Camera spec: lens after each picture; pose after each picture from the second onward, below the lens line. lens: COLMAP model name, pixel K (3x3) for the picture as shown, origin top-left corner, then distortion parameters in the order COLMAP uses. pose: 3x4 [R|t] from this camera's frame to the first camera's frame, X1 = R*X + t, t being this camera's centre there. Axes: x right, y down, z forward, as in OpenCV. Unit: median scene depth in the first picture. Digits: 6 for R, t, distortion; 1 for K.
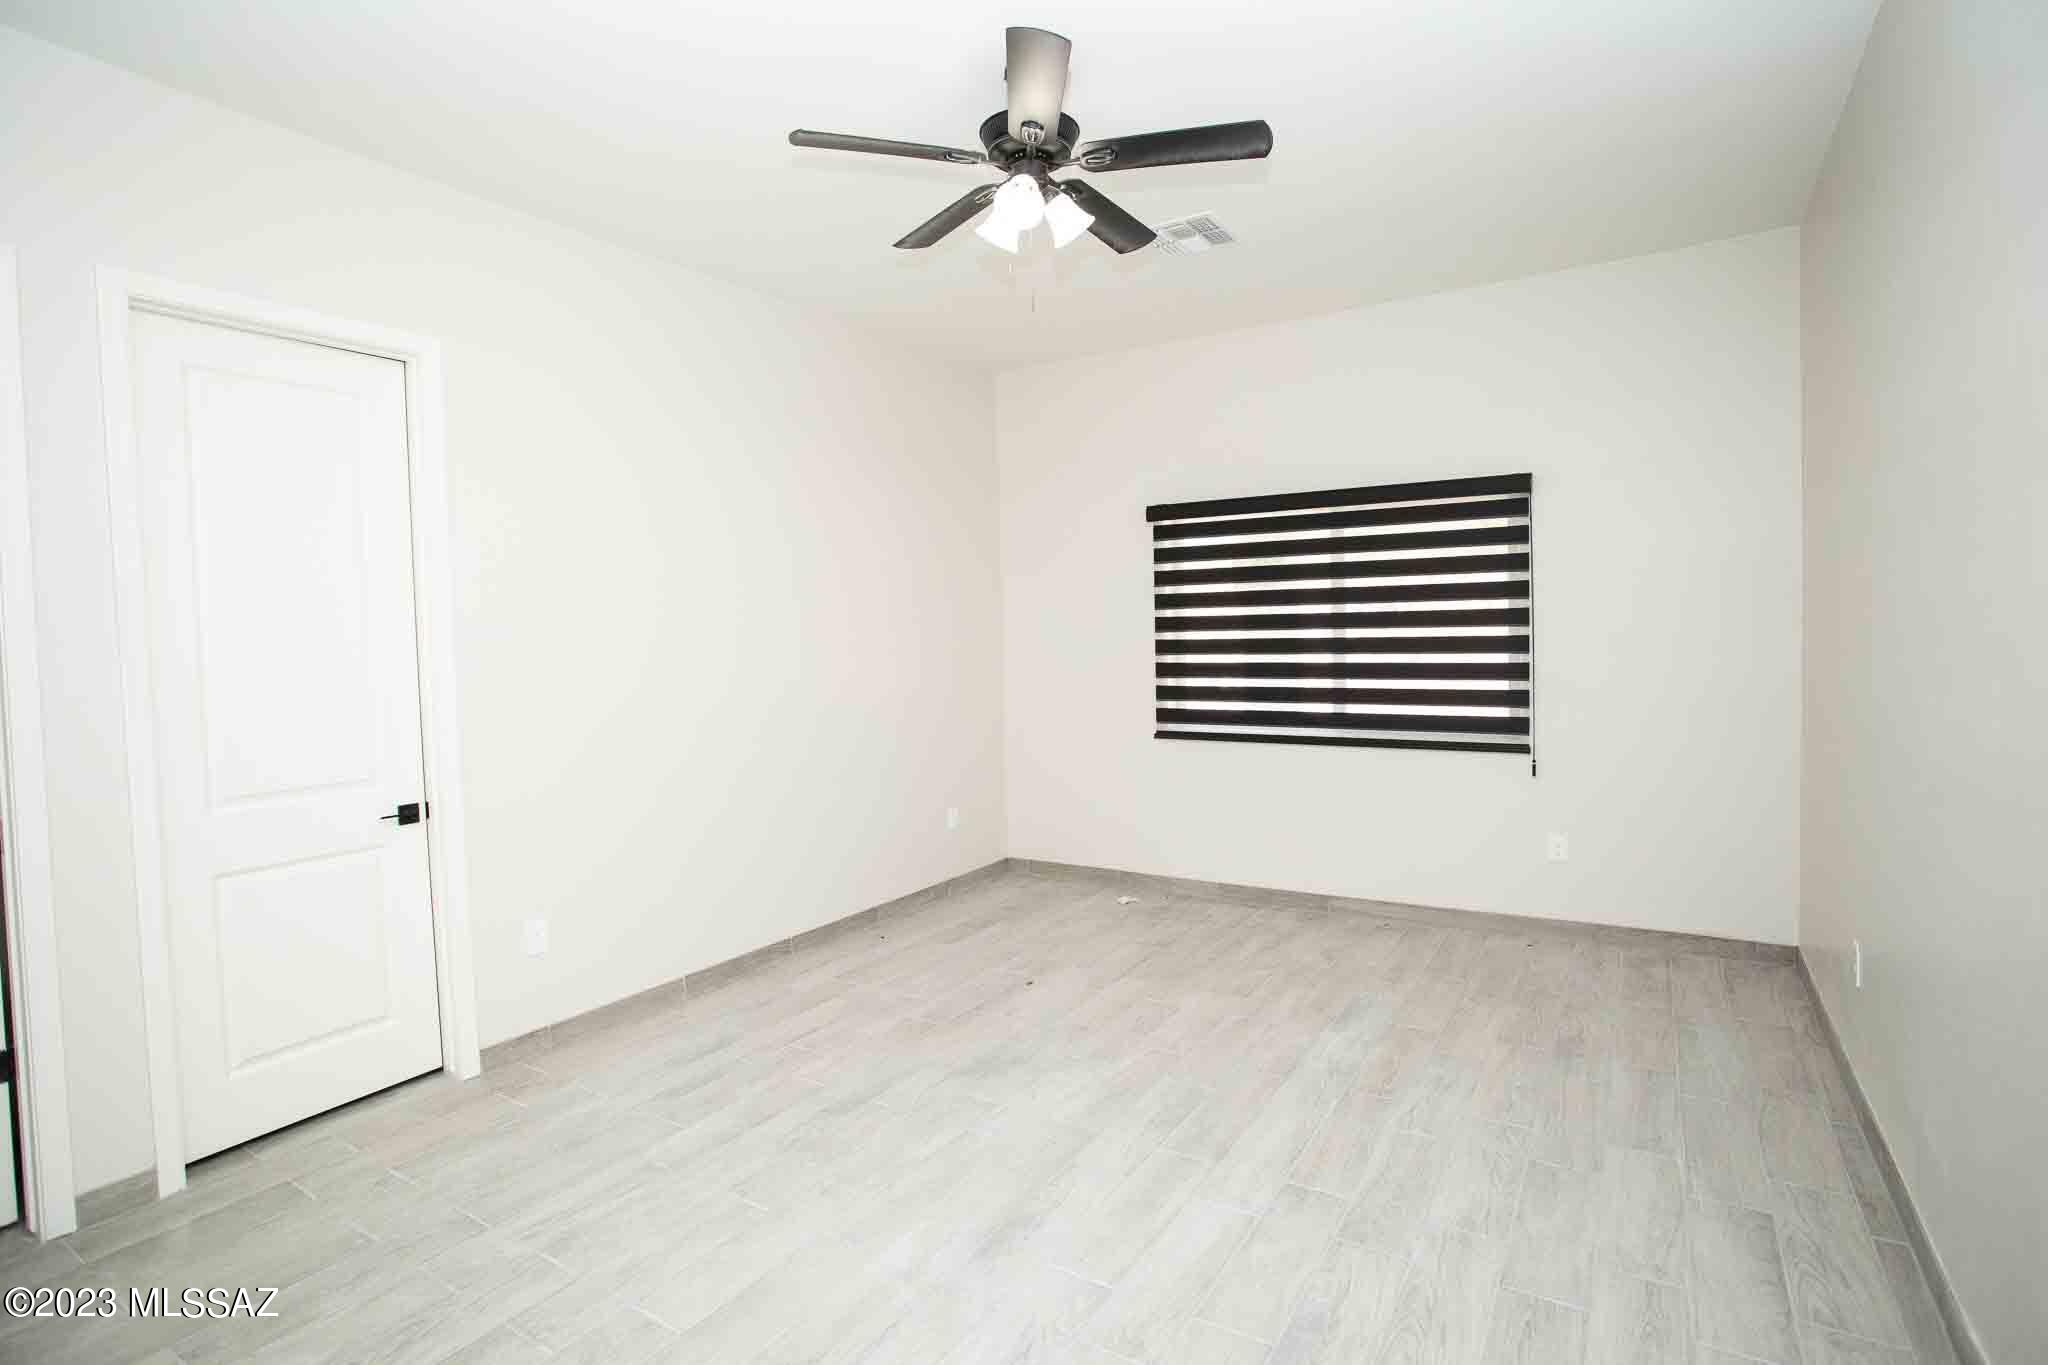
lens RADIAL K [[1030.4, 0, 1024.0], [0, 1030.4, 682.5], [0, 0, 1]] dist [-0.080784, 0.027907]
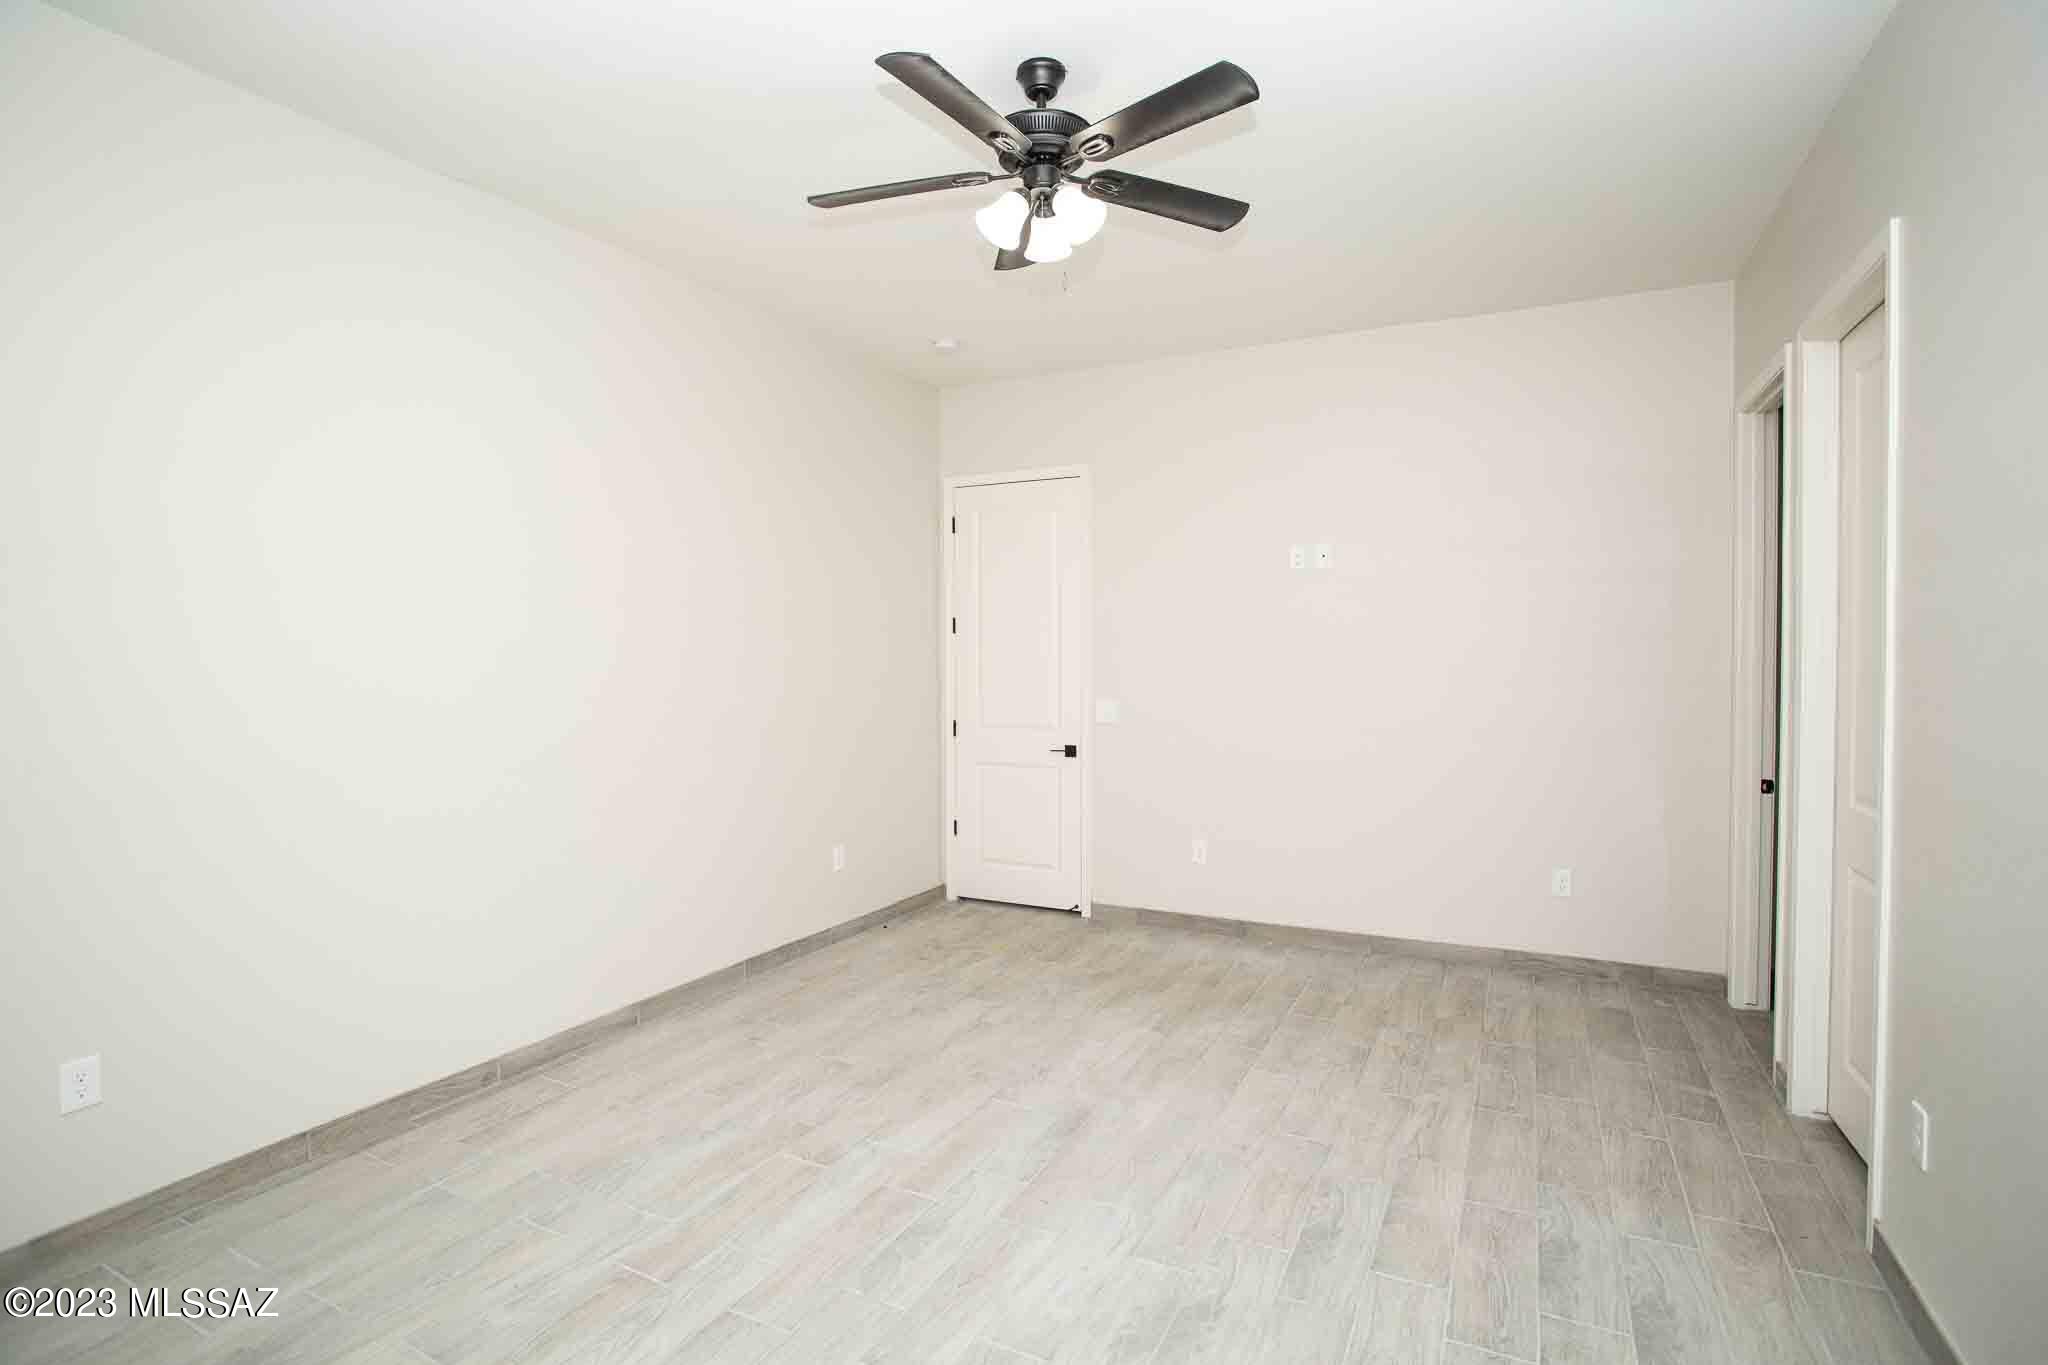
lens RADIAL K [[1030.4, 0, 1024.0], [0, 1030.4, 682.5], [0, 0, 1]] dist [-0.080784, 0.027907]
pose [[-0.995518, 0.033653, -0.088382, 0.125487], [0.027305, 0.997026, 0.072072, -0.096060], [0.090544, 0.069335, -0.993476, 2.017781]]
